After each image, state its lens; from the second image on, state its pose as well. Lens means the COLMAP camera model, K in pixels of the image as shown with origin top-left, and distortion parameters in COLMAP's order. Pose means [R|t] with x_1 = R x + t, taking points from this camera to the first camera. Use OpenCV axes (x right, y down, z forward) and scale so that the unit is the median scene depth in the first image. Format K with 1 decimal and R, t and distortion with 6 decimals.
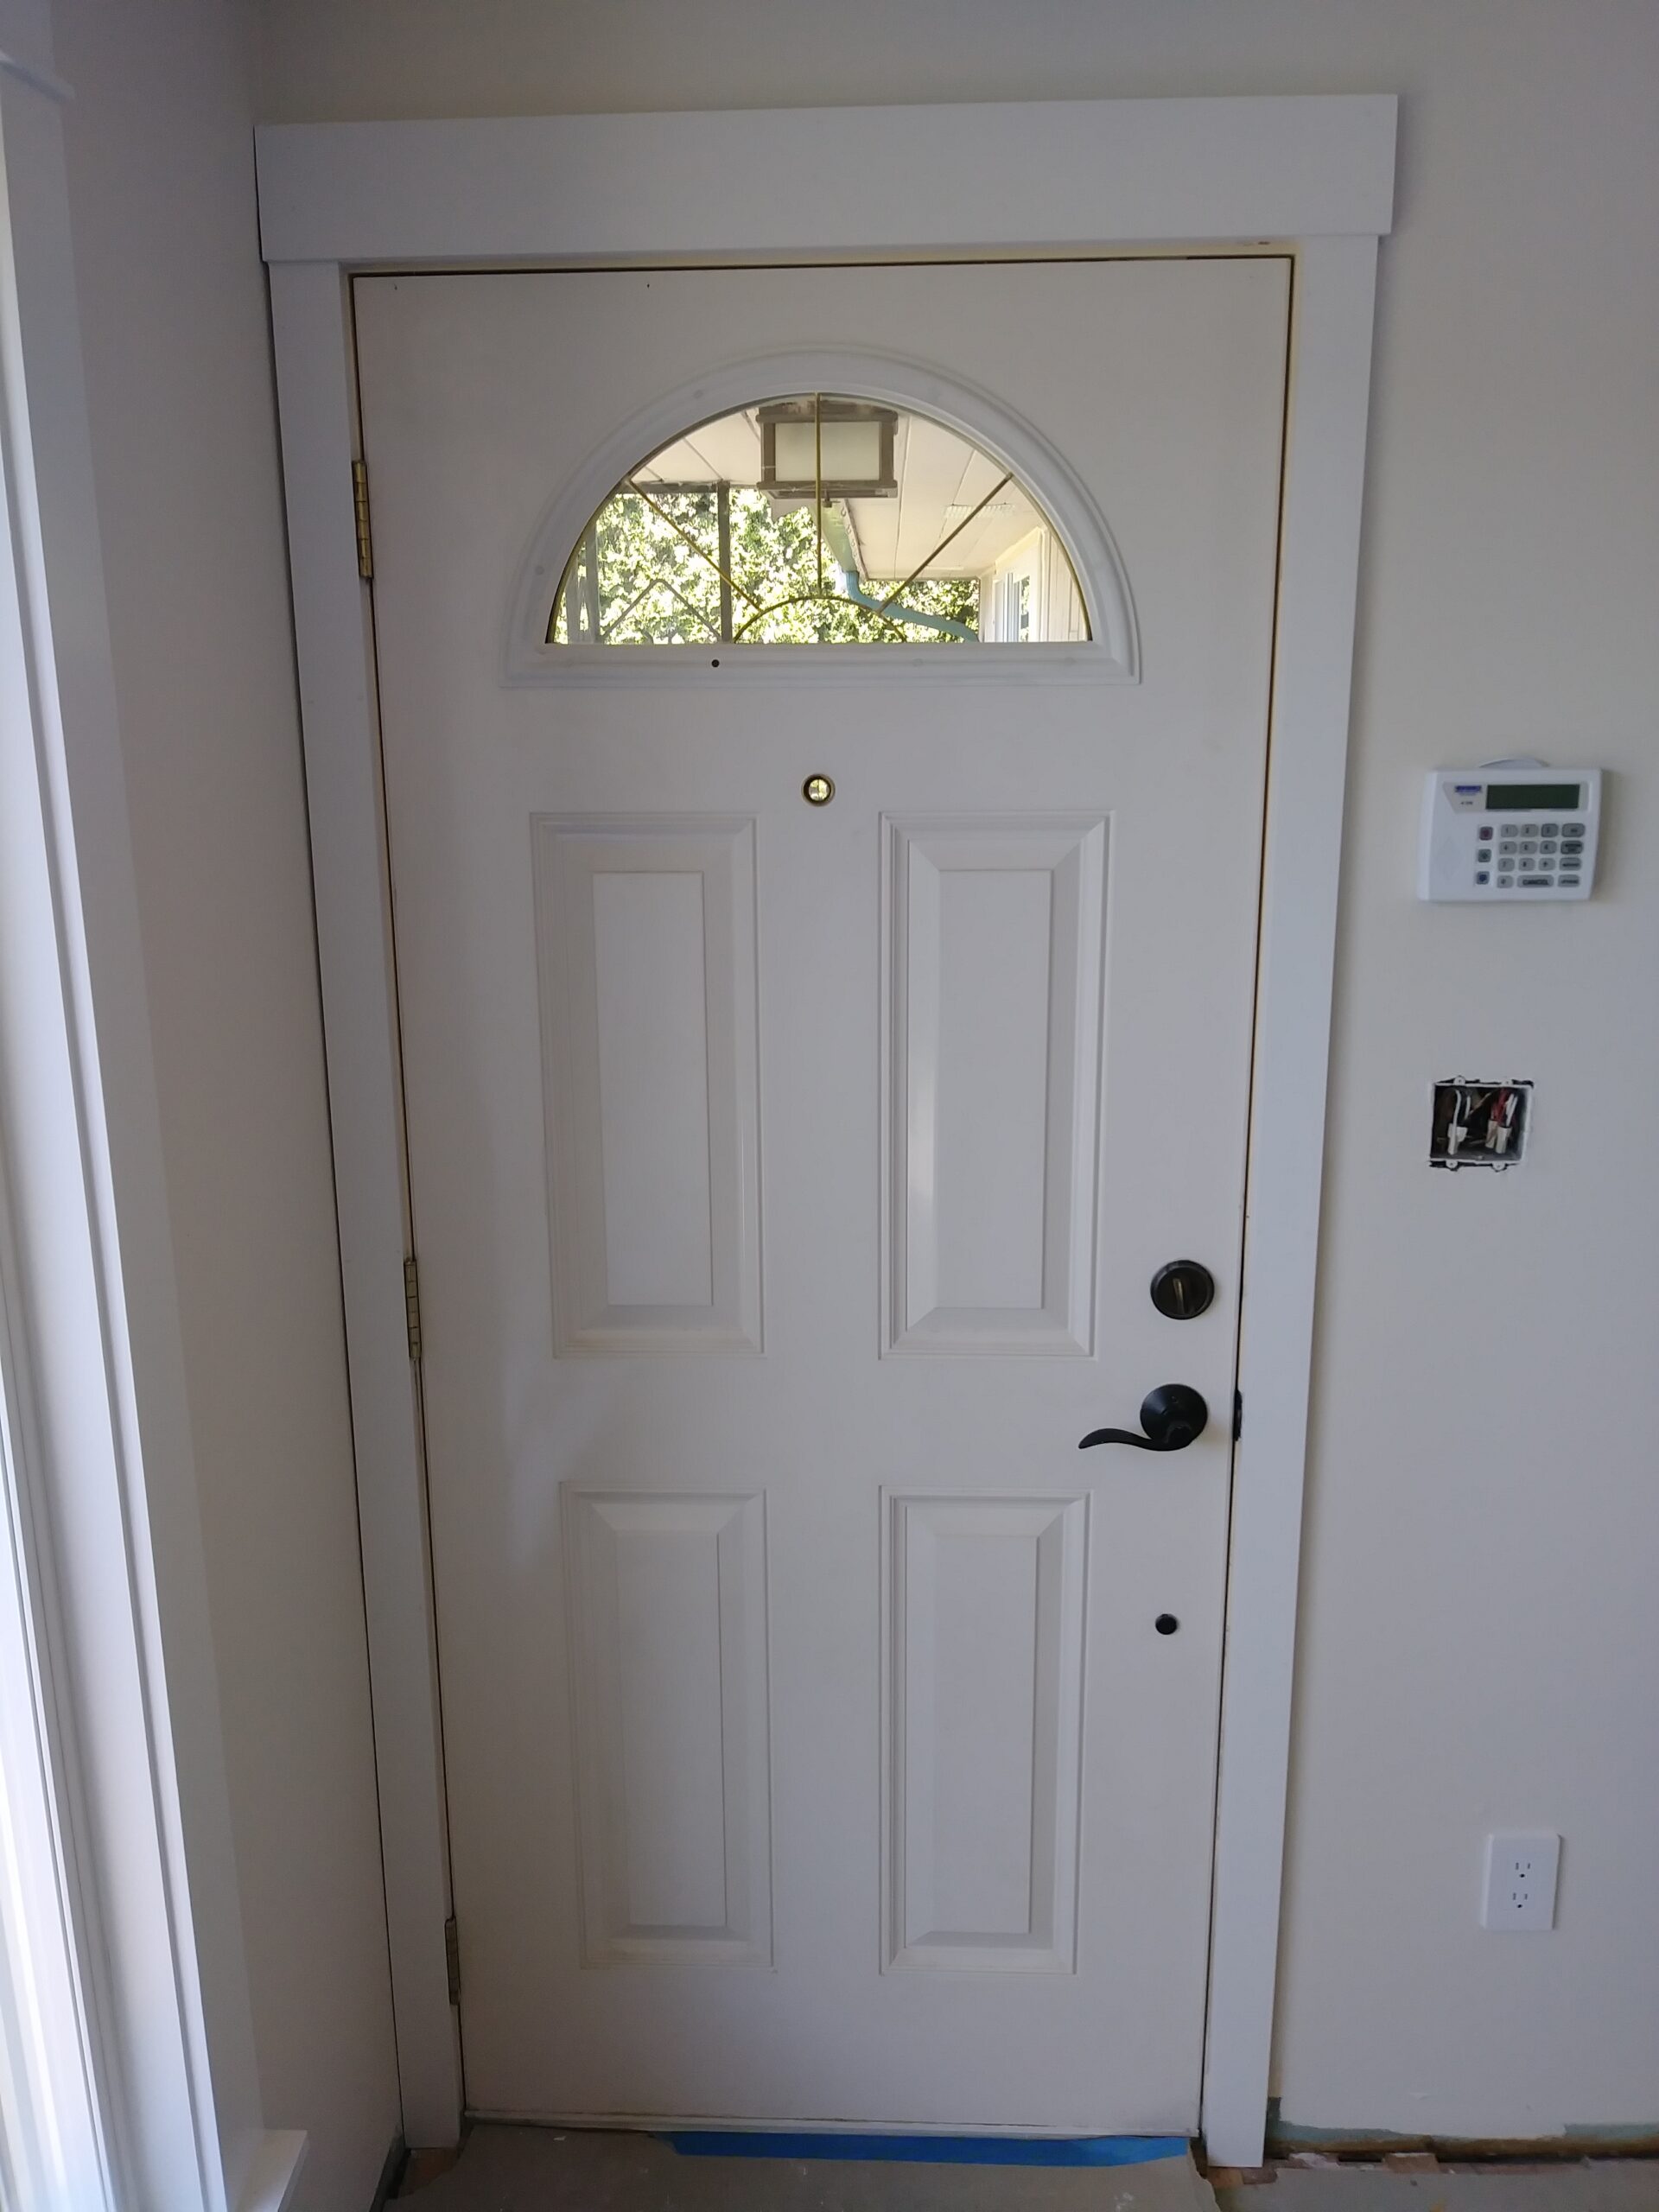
lens RADIAL K [[1829.4, 0, 829.5], [0, 1829.4, 1106.0], [0, 0, 1]] dist [0.008435, -0.011217]
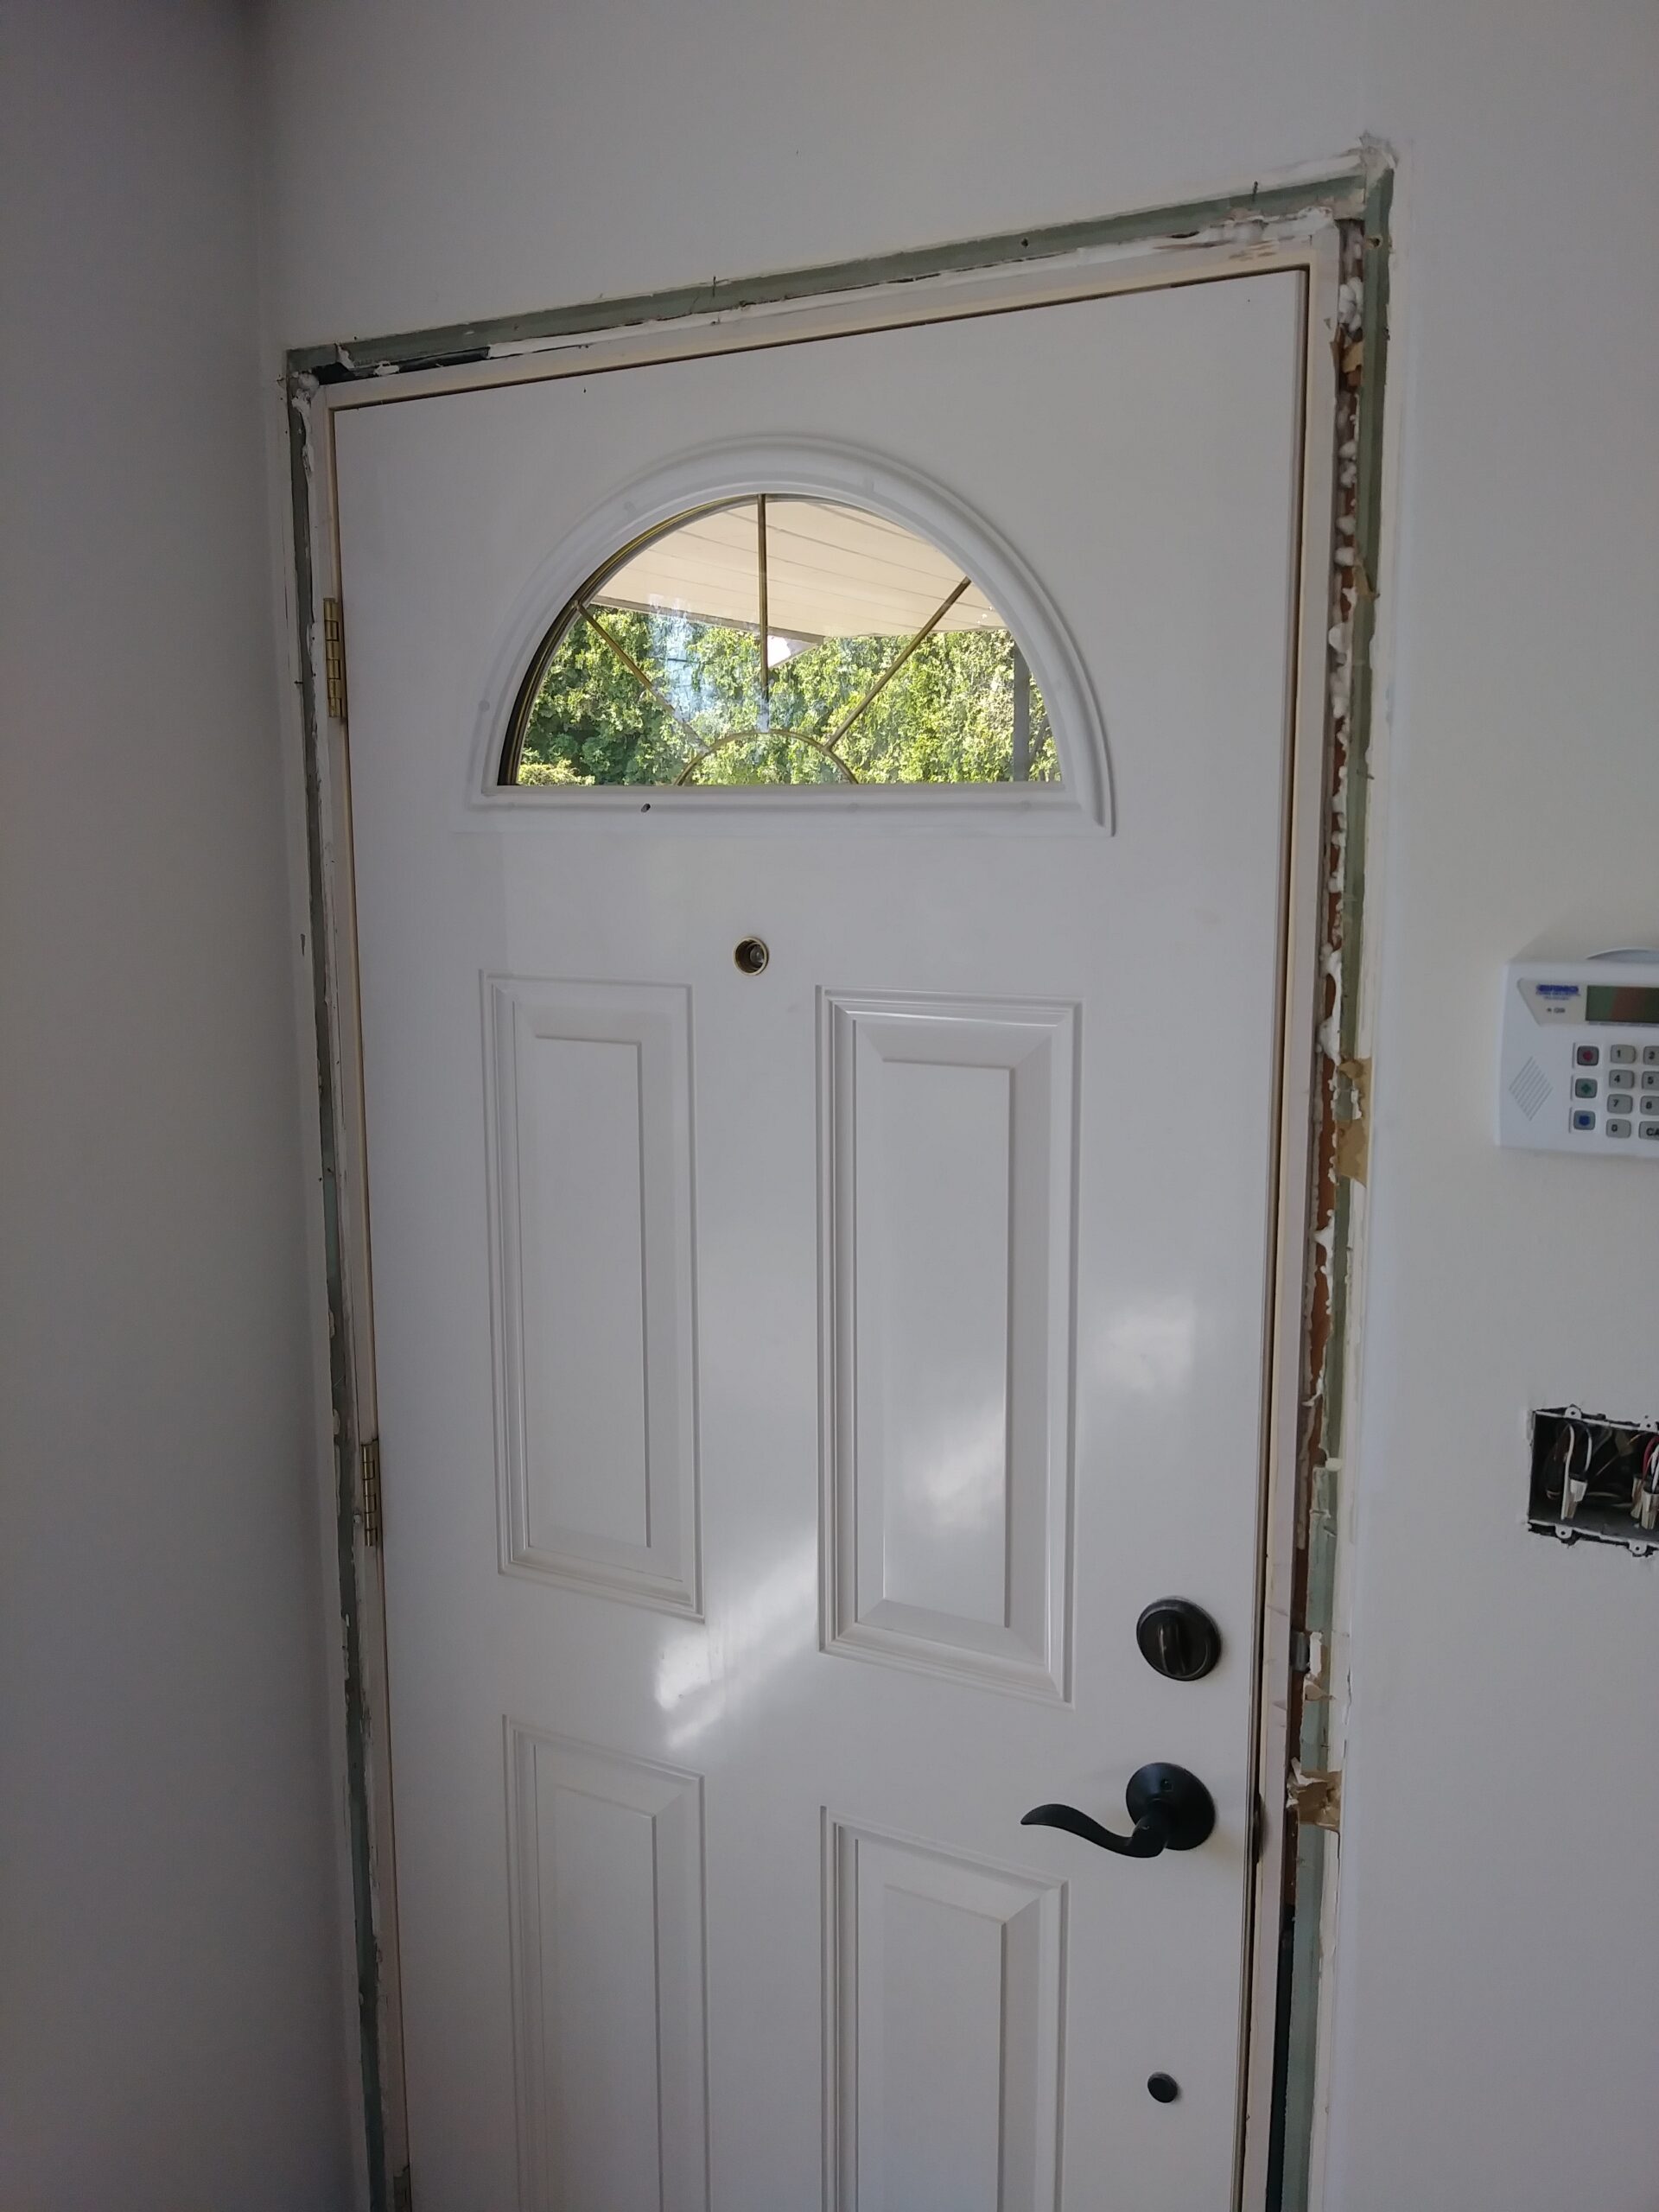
lens RADIAL K [[1829.4, 0, 829.5], [0, 1829.4, 1106.0], [0, 0, 1]] dist [0.008435, -0.011217]
pose [[0.897764, 0.071528, -0.434630, 0.394113], [-0.104847, 0.993068, -0.053138, -0.063494], [0.427816, 0.093275, 0.899040, 0.265293]]
